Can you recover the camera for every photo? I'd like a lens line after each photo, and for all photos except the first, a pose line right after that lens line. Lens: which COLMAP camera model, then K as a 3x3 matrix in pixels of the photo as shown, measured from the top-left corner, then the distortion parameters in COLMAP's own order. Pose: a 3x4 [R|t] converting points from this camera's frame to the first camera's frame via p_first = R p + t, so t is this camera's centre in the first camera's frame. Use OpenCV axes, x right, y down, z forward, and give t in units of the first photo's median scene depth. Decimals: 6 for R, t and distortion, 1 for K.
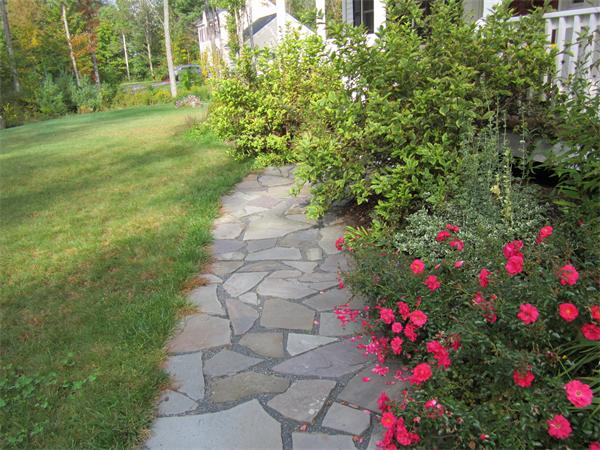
lens RADIAL K [[503.4, 0, 298.0], [0, 503.4, 223.9], [0, 0, 1]] dist [-0.037389, 0.013097]
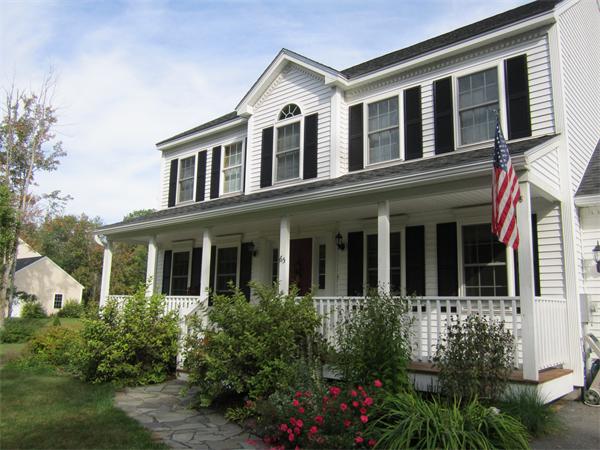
lens RADIAL K [[503.4, 0, 303.0], [0, 503.4, 221.3], [0, 0, 1]] dist [-0.037389, 0.013097]
pose [[0.876040, 0.145750, 0.459686, -0.591799], [0.089295, 0.887722, -0.451637, 0.245669], [-0.473899, 0.436700, 0.764665, -0.757627]]
